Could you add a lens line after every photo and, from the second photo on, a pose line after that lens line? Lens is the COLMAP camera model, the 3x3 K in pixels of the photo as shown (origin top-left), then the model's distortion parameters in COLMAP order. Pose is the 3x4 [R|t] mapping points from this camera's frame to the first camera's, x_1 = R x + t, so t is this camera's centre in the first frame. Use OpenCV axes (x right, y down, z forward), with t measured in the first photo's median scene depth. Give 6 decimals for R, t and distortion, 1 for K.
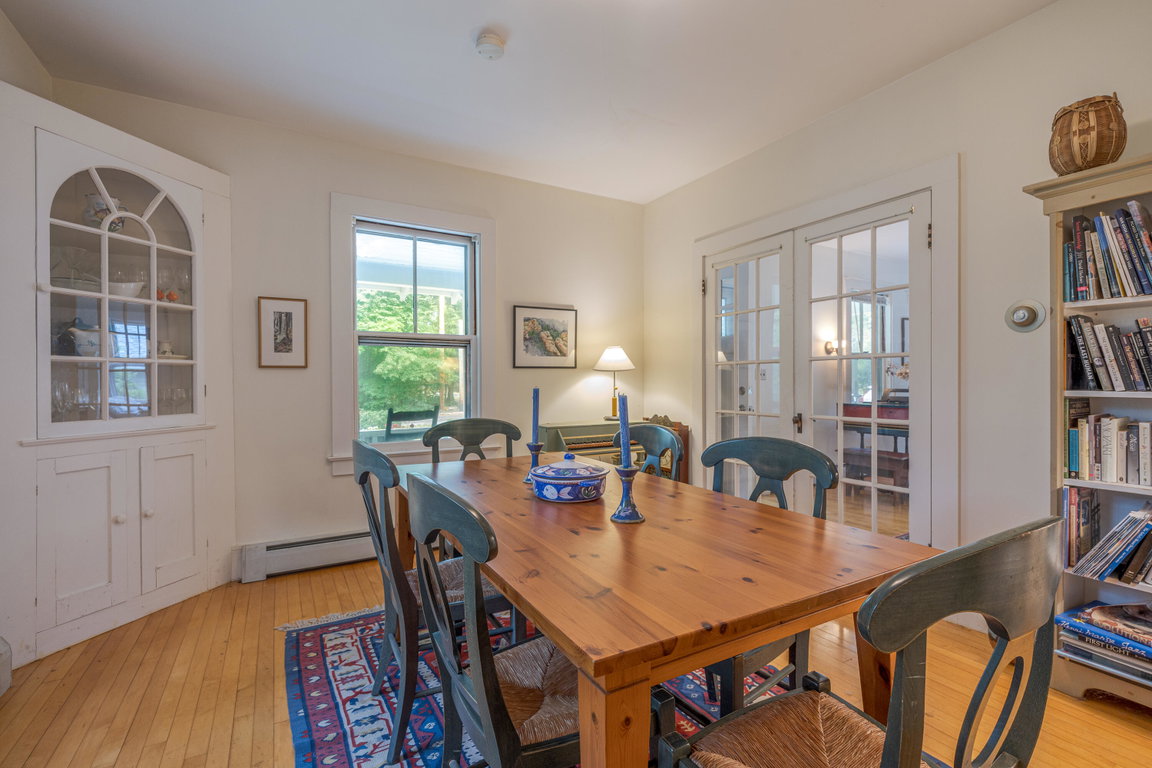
lens RADIAL K [[525.0, 0, 576.0], [0, 525.0, 384.0], [0, 0, 1]] dist [0.026125, -0.000186]
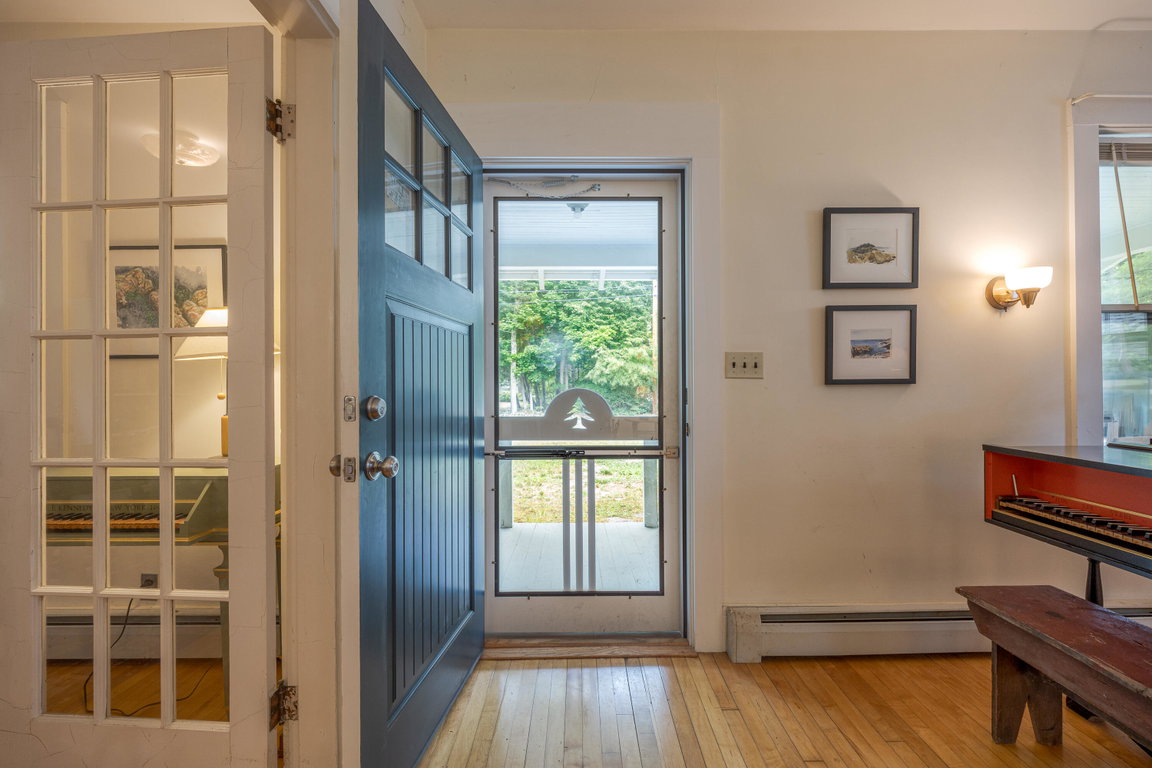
lens RADIAL K [[485.4, 0, 576.0], [0, 485.4, 384.0], [0, 0, 1]] dist [0.001093, 0.000084]
pose [[0.865181, -0.004499, -0.501439, 0.638072], [-0.000189, 0.999957, -0.009299, 0.001527], [0.501459, 0.008140, 0.865143, 0.886304]]
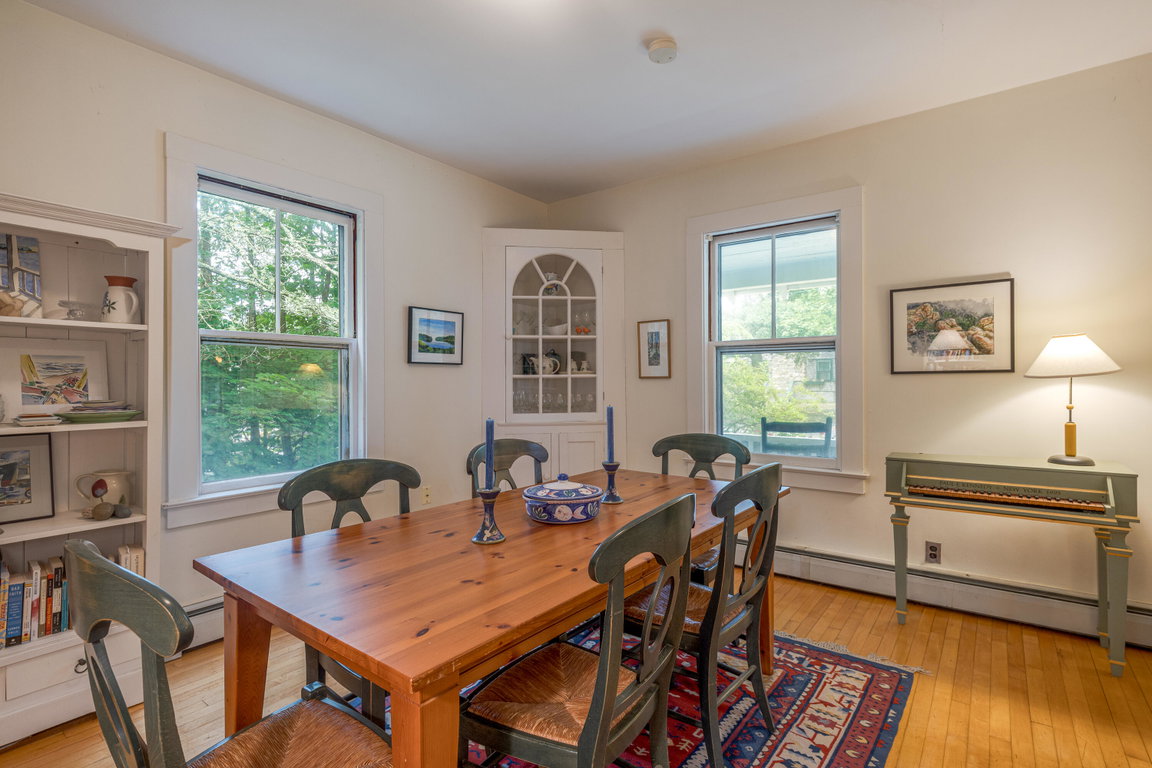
lens RADIAL K [[555.8, 0, 569.5], [0, 555.8, 382.5], [0, 0, 1]] dist [0.000537, -0.000057]
pose [[0.386219, 0.002091, -0.922405, 0.474632], [-0.002722, 0.999996, 0.001128, -0.019900], [0.922403, 0.002075, 0.386223, 0.302322]]
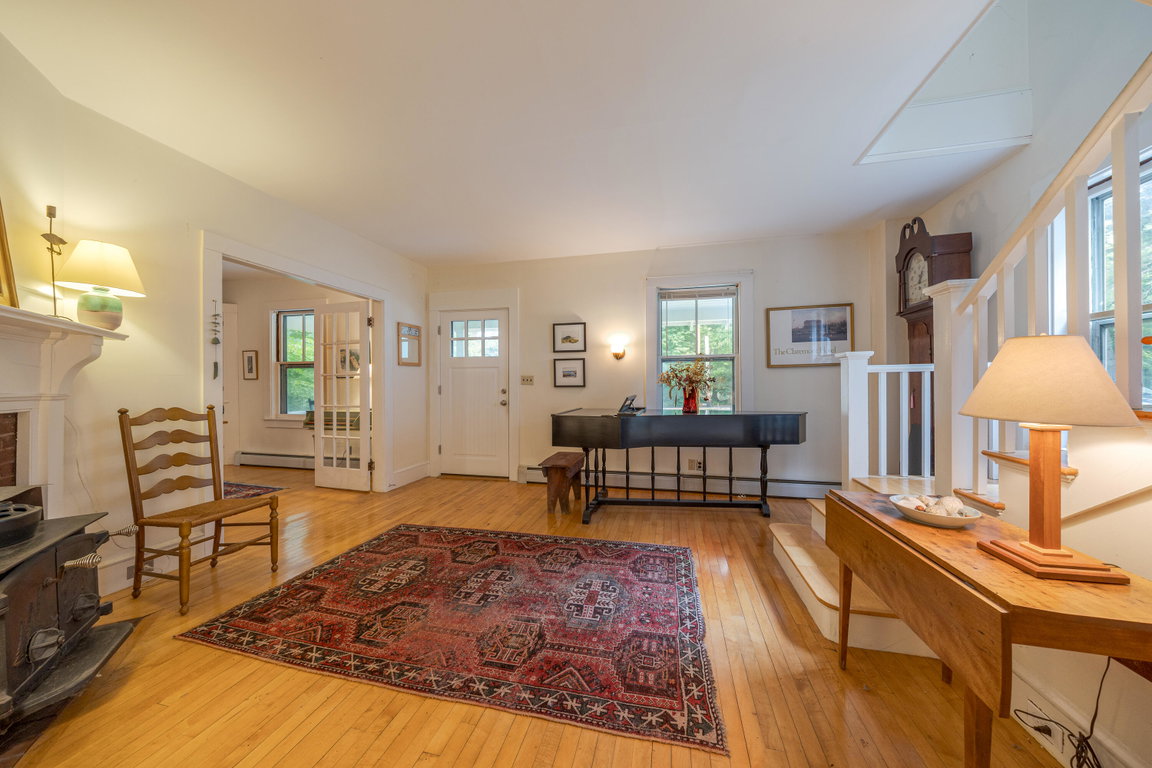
lens RADIAL K [[390.3, 0, 576.0], [0, 390.3, 384.0], [0, 0, 1]] dist [-0.001476, -0.000065]
pose [[0.722025, 0.002390, -0.691863, 1.542122], [-0.004700, 0.999988, -0.001450, -0.013392], [0.691851, 0.004299, 0.722028, 0.666599]]
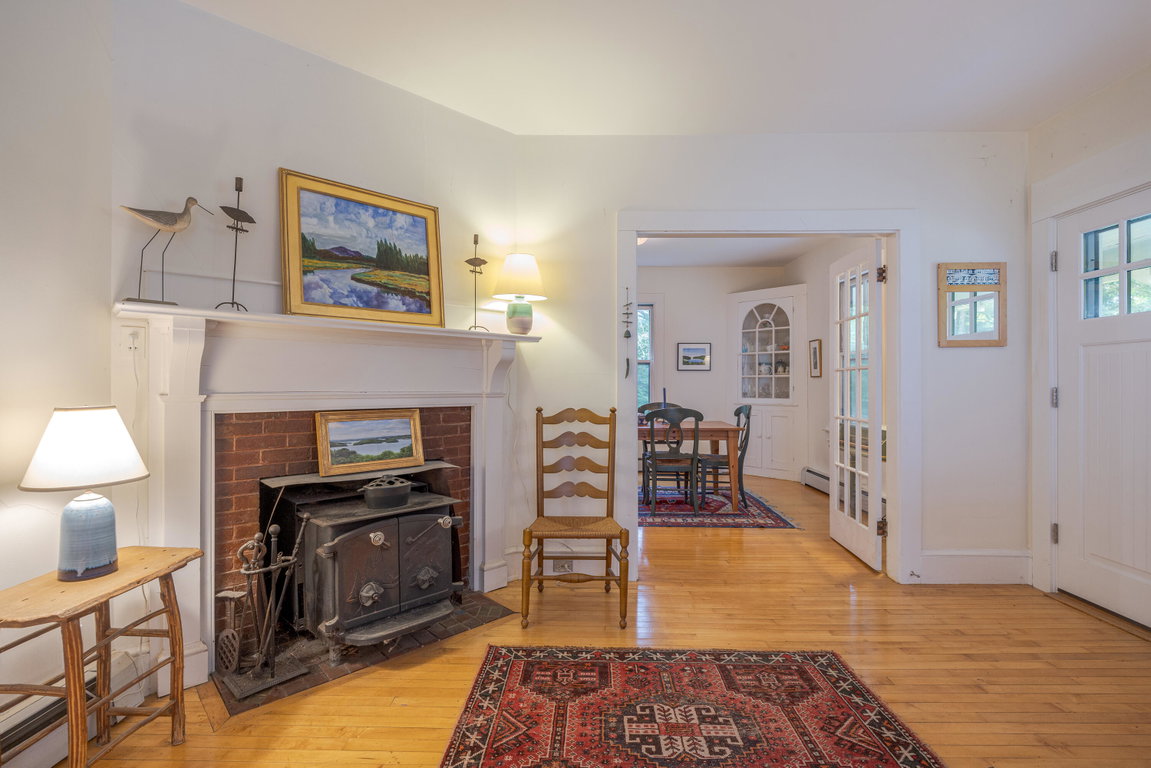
lens RADIAL K [[538.7, 0, 577.0], [0, 538.7, 384.2], [0, 0, 1]] dist [0.000043, -0.000287]
pose [[-0.512494, 0.006061, -0.858670, 1.339423], [-0.002911, 0.999957, 0.008796, -0.017809], [0.858686, 0.007007, -0.512454, 1.114120]]
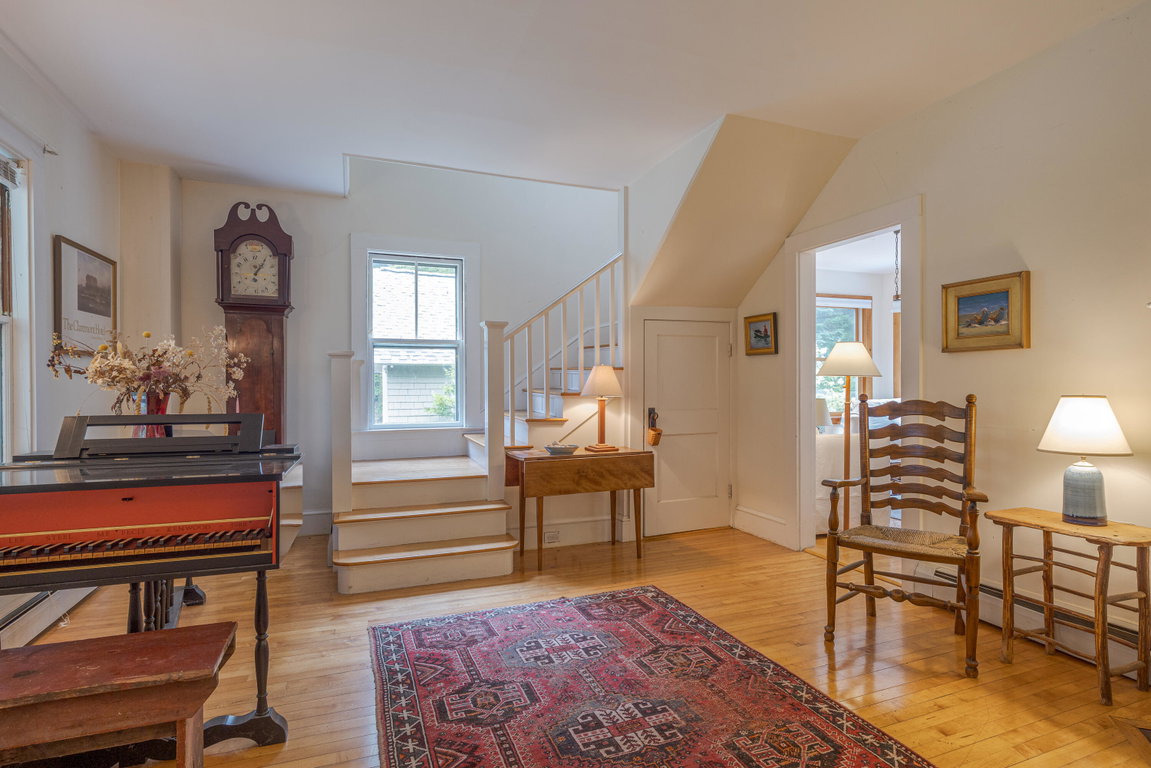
lens RADIAL K [[582.2, 0, 587.1], [0, 582.2, 385.9], [0, 0, 1]] dist [0.004419, -0.000773]
pose [[0.138795, 0.000192, 0.990321, 0.440974], [0.011143, 0.999936, -0.001756, -0.009590], [-0.990258, 0.011279, 0.138784, 0.982039]]
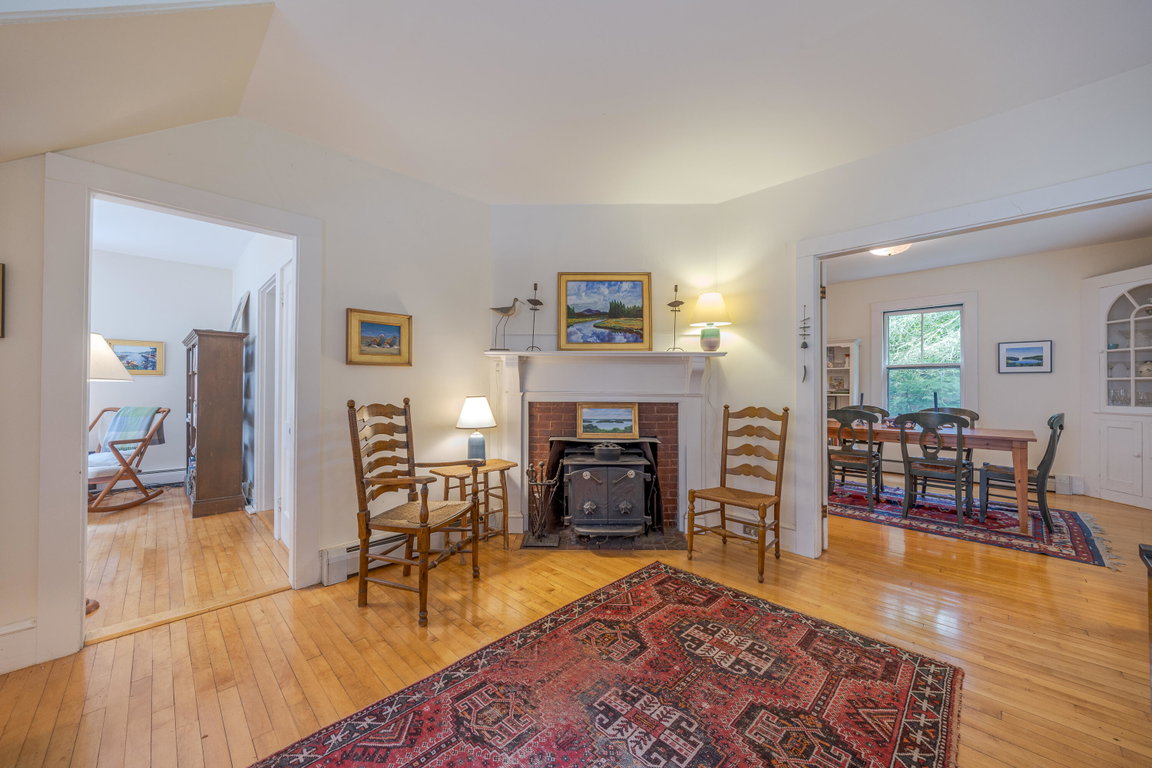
lens RADIAL K [[422.0, 0, 576.0], [0, 422.0, 384.0], [0, 0, 1]] dist [0.002095, -0.003668]
pose [[-0.966532, 0.001660, -0.256541, 1.169105], [0.002197, 0.999996, -0.001804, -0.016994], [0.256537, -0.002307, -0.966532, 1.408831]]
